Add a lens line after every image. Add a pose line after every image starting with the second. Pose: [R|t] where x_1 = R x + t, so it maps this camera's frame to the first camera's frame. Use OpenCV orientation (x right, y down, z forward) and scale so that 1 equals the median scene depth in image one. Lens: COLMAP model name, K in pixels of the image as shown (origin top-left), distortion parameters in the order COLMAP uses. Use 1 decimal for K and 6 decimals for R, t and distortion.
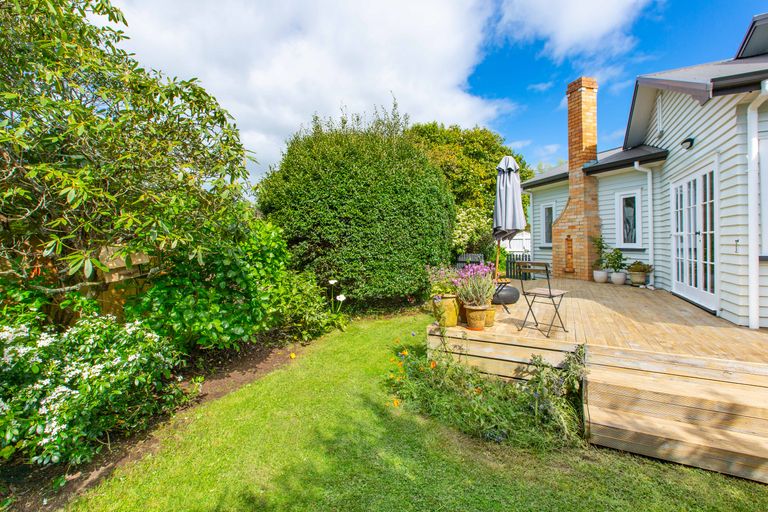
lens RADIAL K [[347.3, 0, 385.8], [0, 347.3, 252.7], [0, 0, 1]] dist [0.000917, 0.000080]
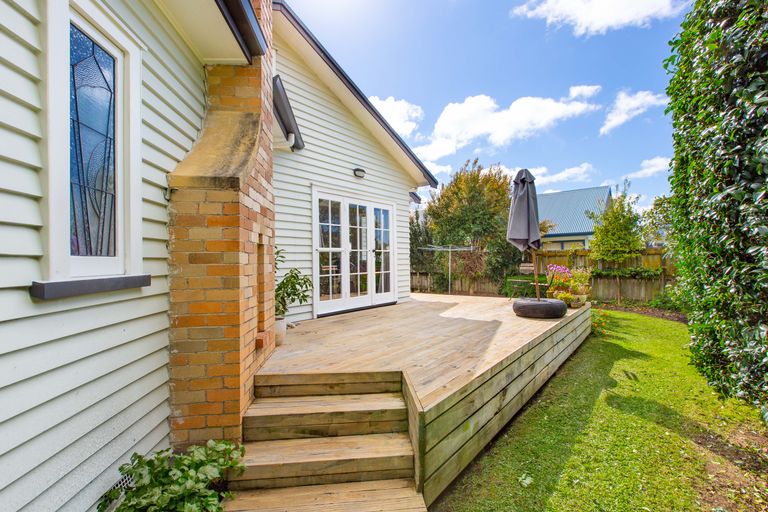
lens RADIAL K [[354.8, 0, 388.5], [0, 354.8, 270.4], [0, 0, 1]] dist [0.003724, 0.000102]
pose [[-0.984776, 0.018183, 0.172875, 0.490042], [0.027771, 0.998197, 0.053204, -0.042082], [-0.171596, 0.057195, -0.983506, 1.829337]]
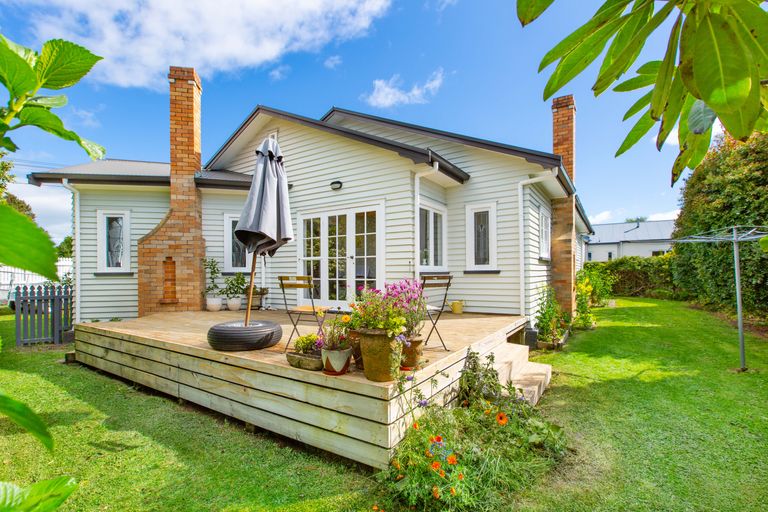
lens RADIAL K [[354.8, 0, 388.5], [0, 354.8, 270.4], [0, 0, 1]] dist [0.003724, 0.000102]
pose [[0.096367, 0.011570, 0.995279, -0.311737], [0.033077, 0.999343, -0.014820, 0.012849], [-0.994796, 0.034349, 0.095921, 0.592051]]
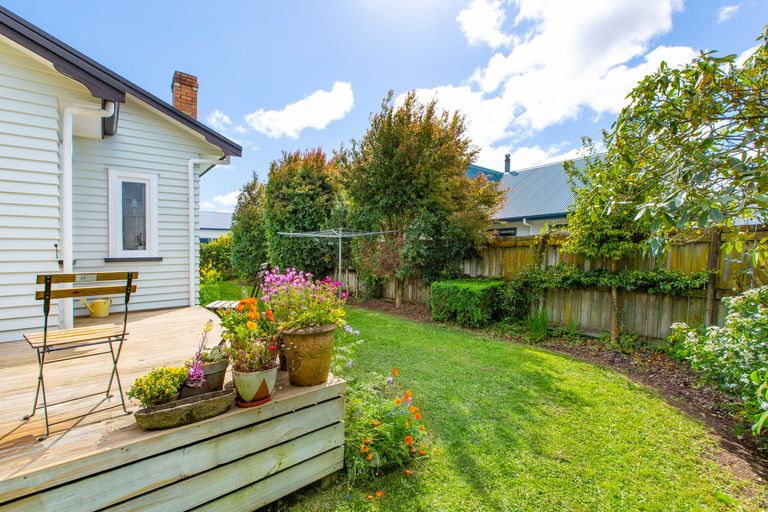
lens RADIAL K [[351.5, 0, 397.0], [0, 351.5, 256.9], [0, 0, 1]] dist [0.000725, 0.000167]
pose [[-0.929198, 0.012563, 0.369369, -0.106307], [0.027819, 0.998964, 0.036007, -0.007548], [-0.368534, 0.043733, -0.928585, 0.964735]]
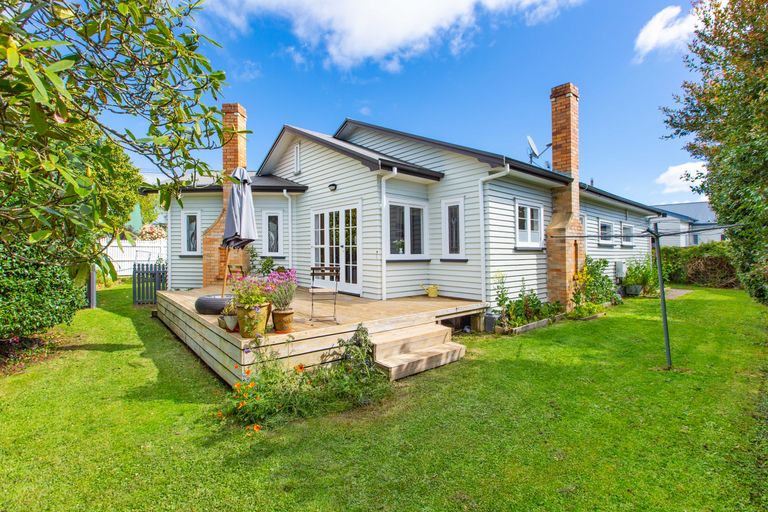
lens RADIAL K [[347.3, 0, 385.8], [0, 347.3, 252.7], [0, 0, 1]] dist [0.000917, 0.000080]
pose [[0.373420, 0.006197, 0.927642, -0.377802], [0.016882, 0.999767, -0.013475, -0.002610], [-0.927509, 0.020692, 0.373228, 0.189569]]
